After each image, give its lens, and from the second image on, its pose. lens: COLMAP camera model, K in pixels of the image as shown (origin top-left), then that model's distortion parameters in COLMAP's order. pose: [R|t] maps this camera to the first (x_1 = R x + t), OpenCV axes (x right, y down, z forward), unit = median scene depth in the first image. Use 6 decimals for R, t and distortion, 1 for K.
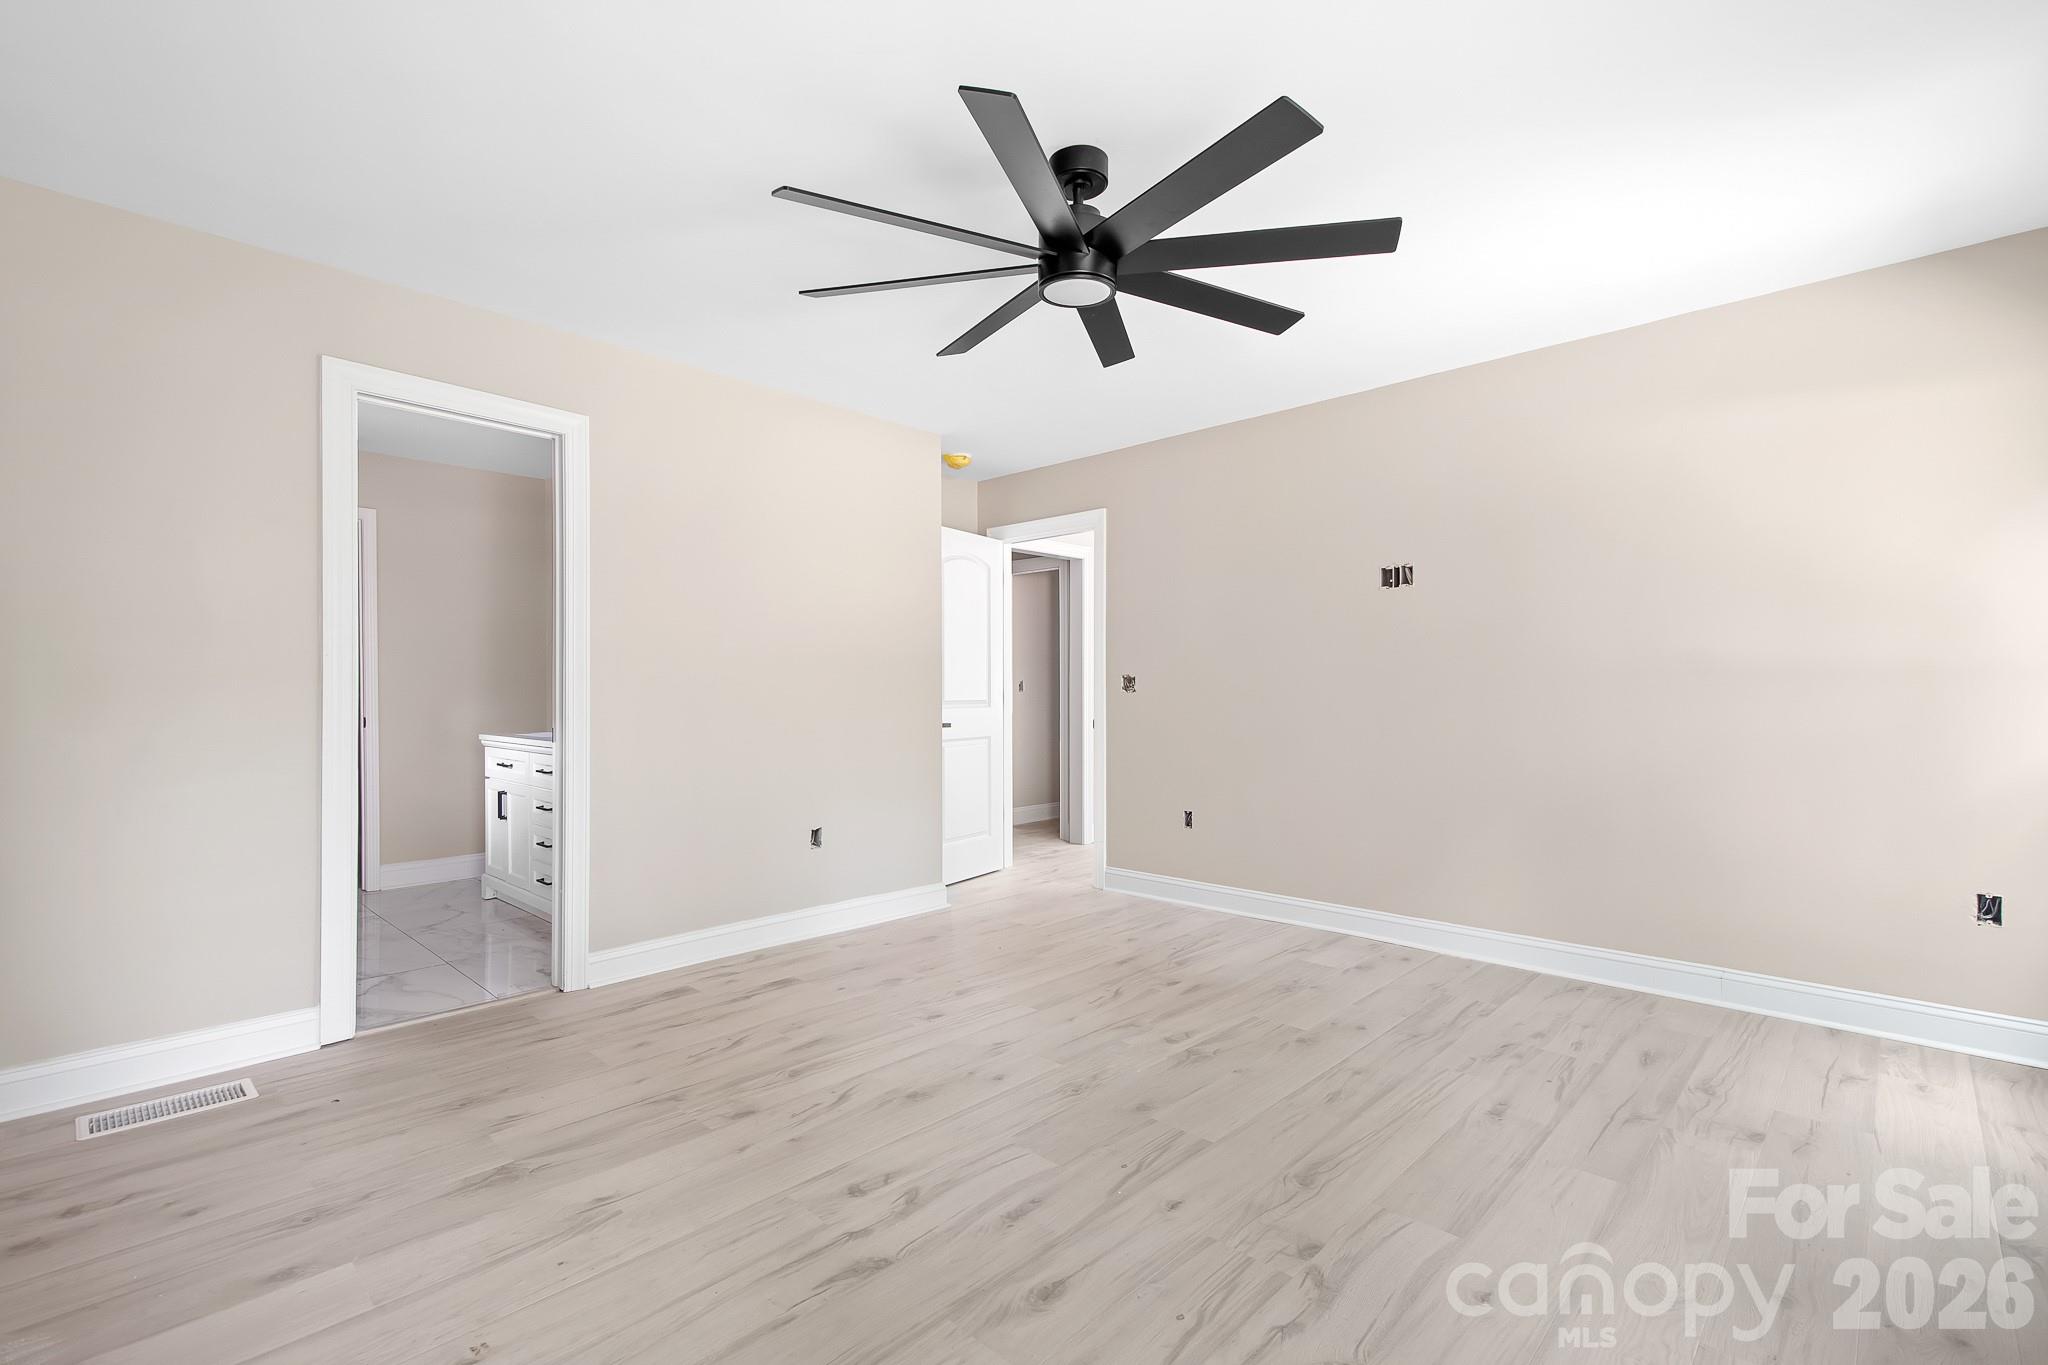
lens RADIAL K [[912.1, 0, 1022.4], [0, 912.1, 695.8], [0, 0, 1]] dist [0.019879, -0.007527]
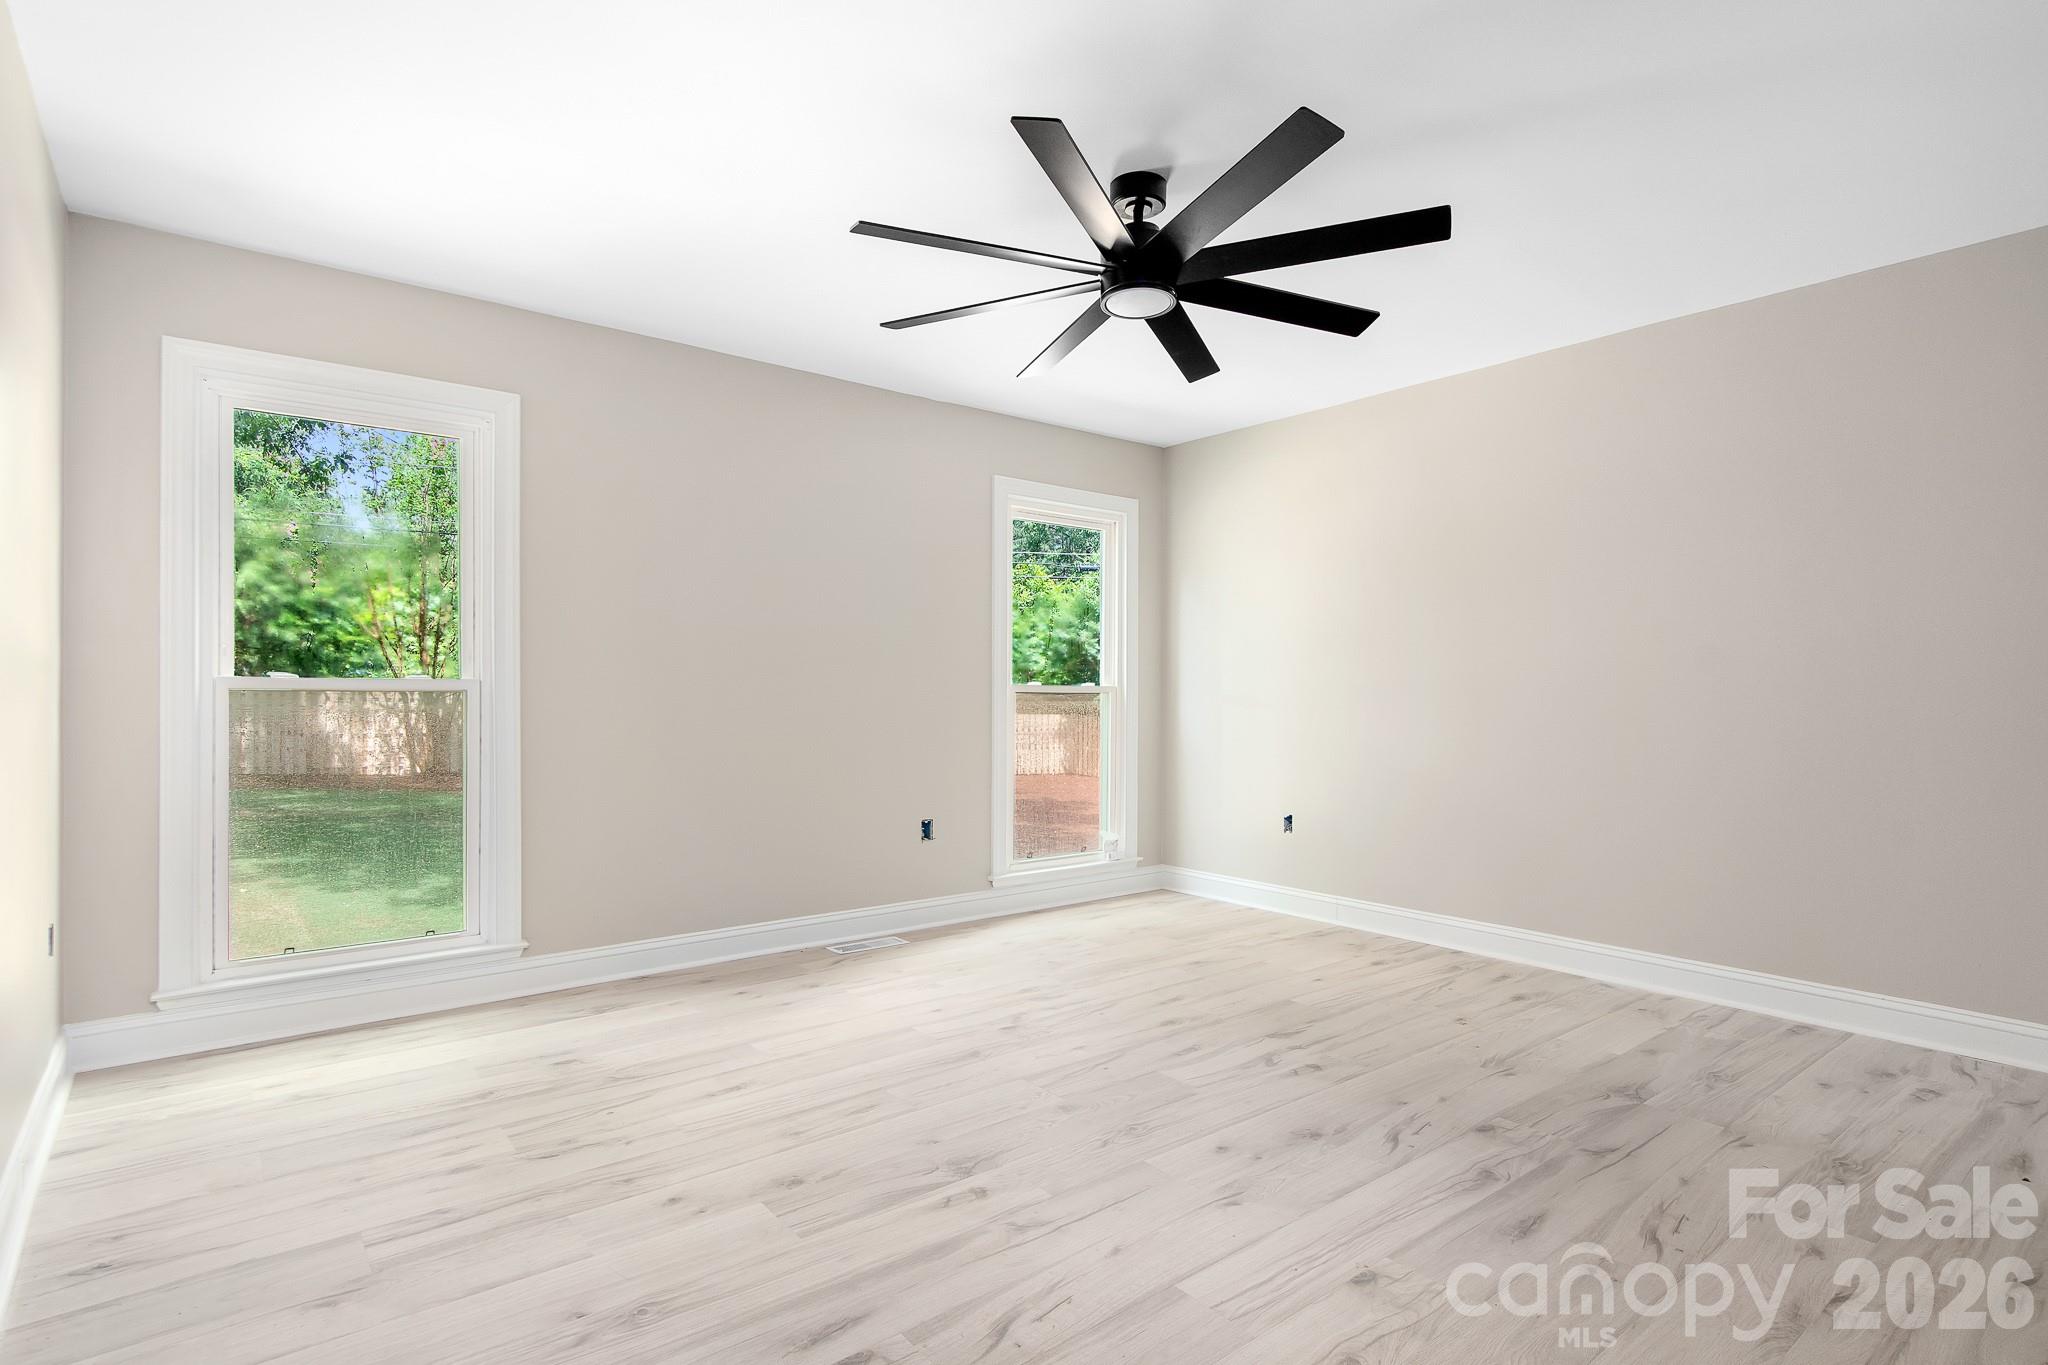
lens RADIAL K [[1049.2, 0, 1030.8], [0, 1049.2, 691.3], [0, 0, 1]] dist [0.002737, -0.000463]
pose [[-0.992410, -0.001436, 0.122962, 0.031159], [-0.001254, 0.999998, 0.001552, -0.001788], [-0.122964, 0.001386, -0.992410, 2.032477]]
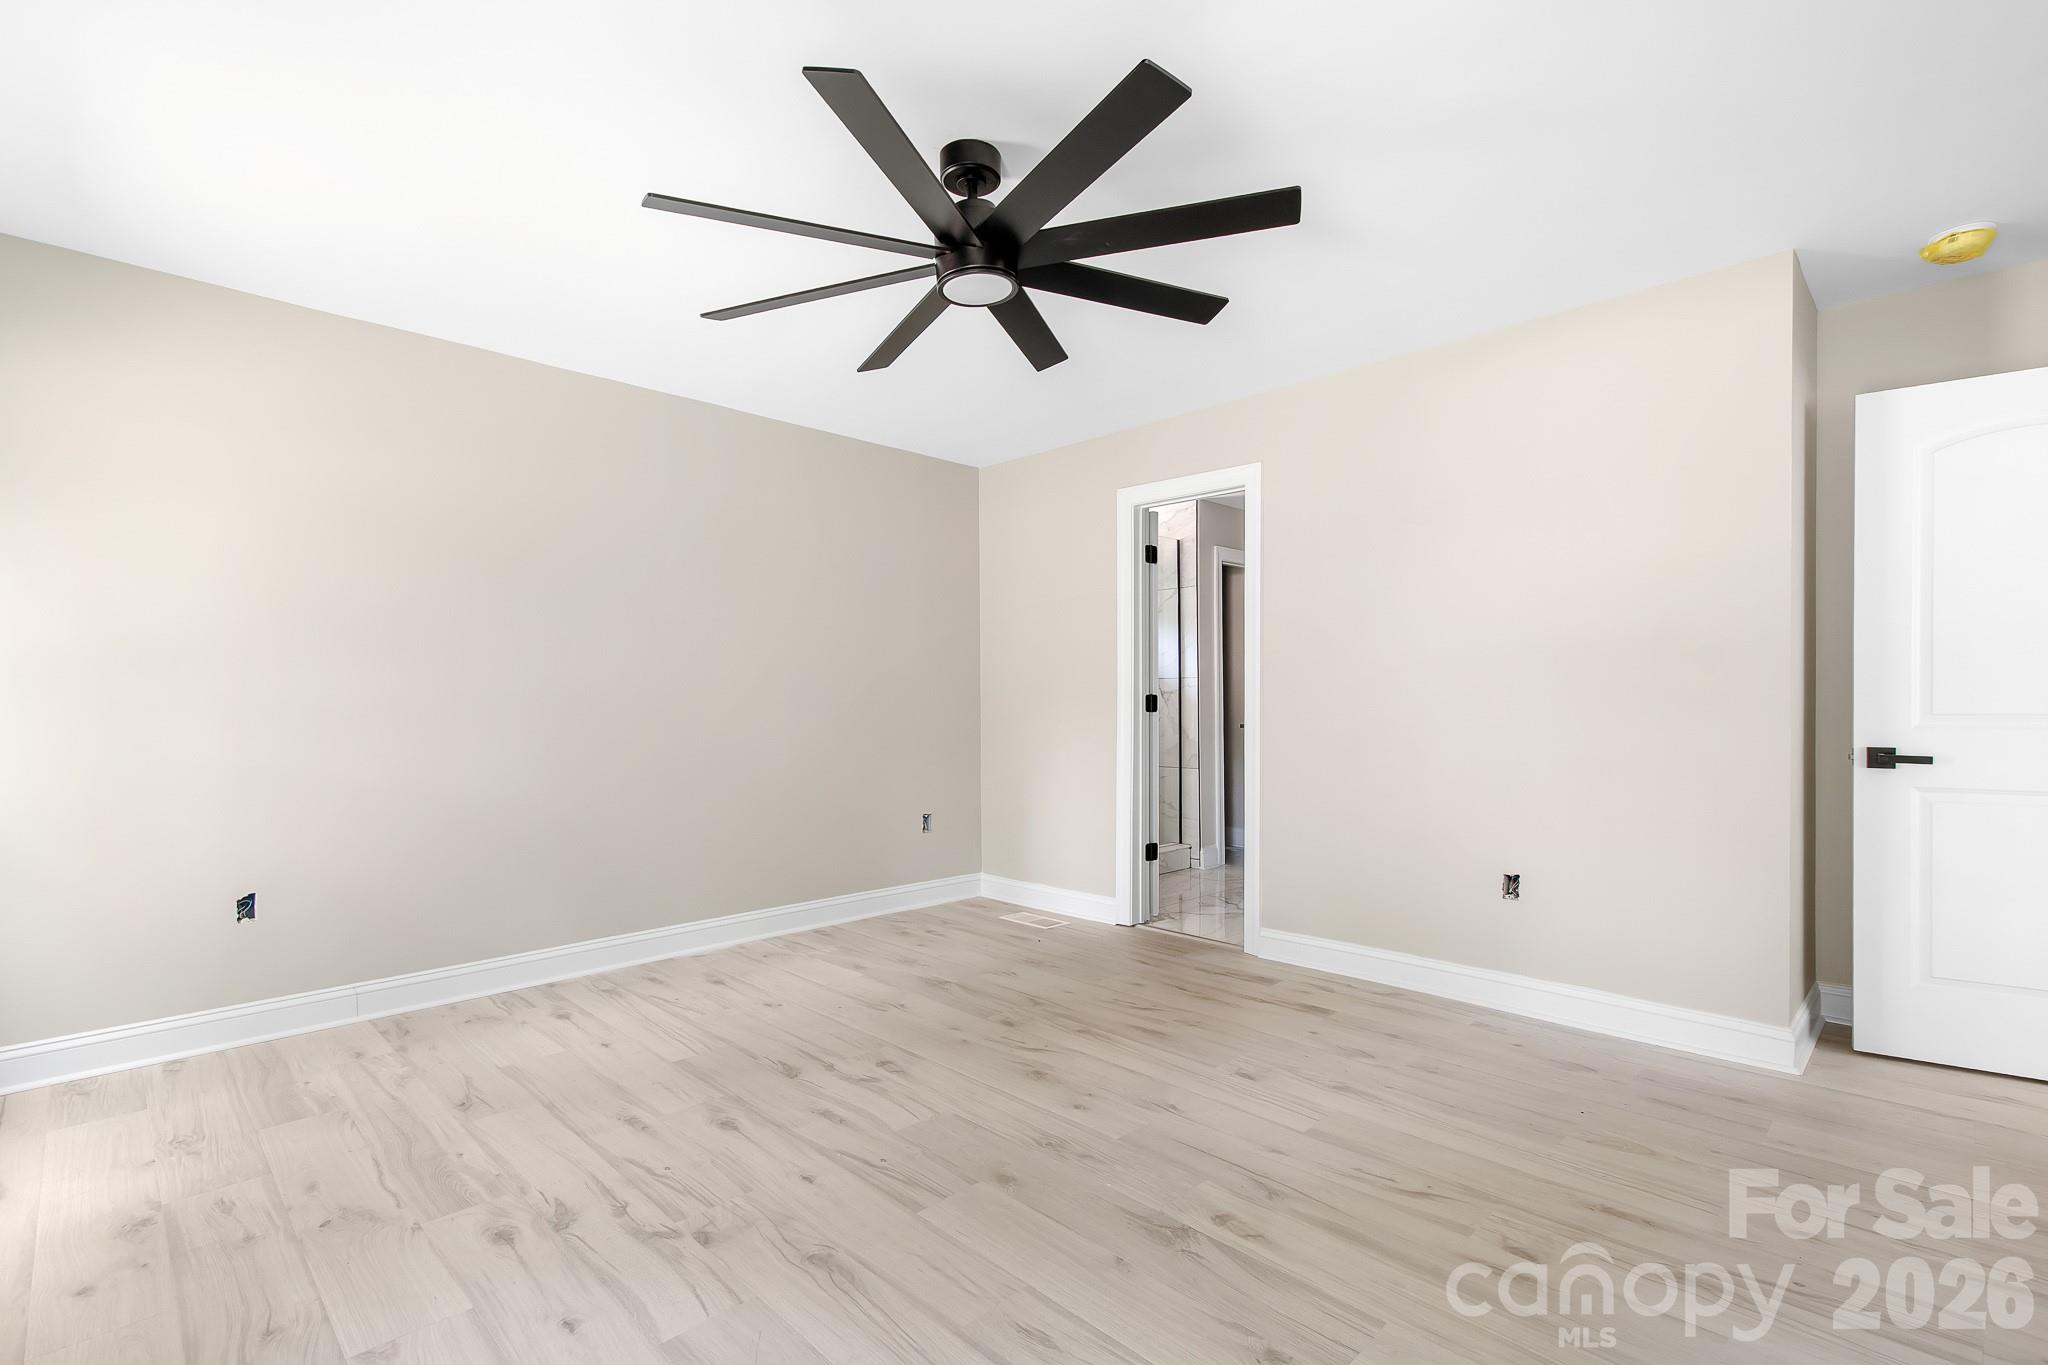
lens RADIAL K [[912.1, 0, 1022.4], [0, 912.1, 695.8], [0, 0, 1]] dist [0.019879, -0.007527]
pose [[-0.012964, -0.006350, -0.999896, 0.976715], [0.000824, 0.999979, -0.006362, -0.012466], [0.999916, -0.000907, -0.012958, 0.982037]]
